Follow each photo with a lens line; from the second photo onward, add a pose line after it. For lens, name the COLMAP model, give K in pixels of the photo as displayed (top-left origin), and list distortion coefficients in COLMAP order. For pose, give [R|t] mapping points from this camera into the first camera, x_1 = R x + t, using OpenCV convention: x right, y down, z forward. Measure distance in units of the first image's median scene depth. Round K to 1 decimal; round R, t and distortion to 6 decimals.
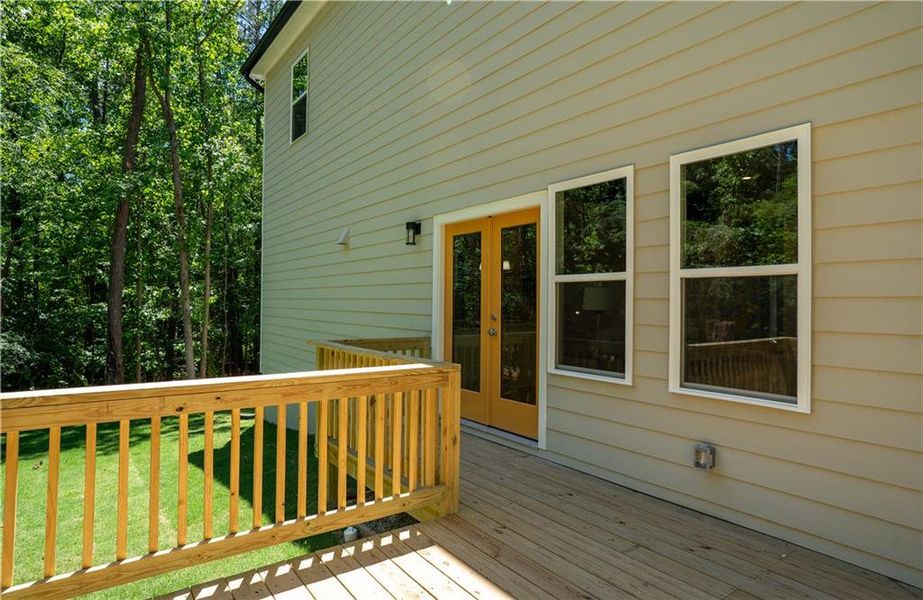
lens RADIAL K [[503.9, 0, 457.6], [0, 503.9, 303.7], [0, 0, 1]] dist [-0.007197, -0.000142]
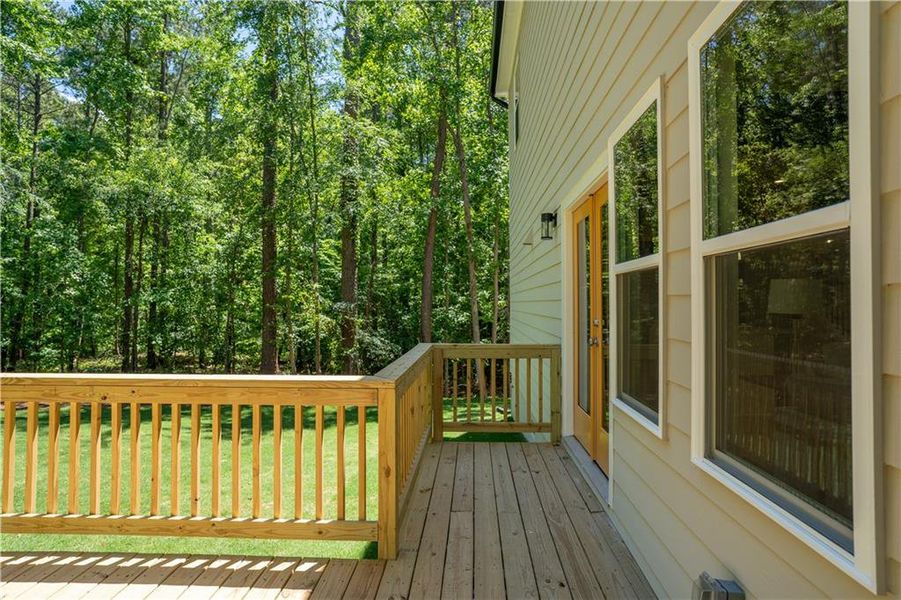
lens RADIAL K [[499.3, 0, 453.2], [0, 499.3, 295.2], [0, 0, 1]] dist [-0.022586, 0.012974]
pose [[0.788767, -0.023683, -0.614236, 0.563444], [0.009204, 0.999601, -0.026722, 0.003905], [0.614623, 0.015424, 0.788670, 0.397661]]
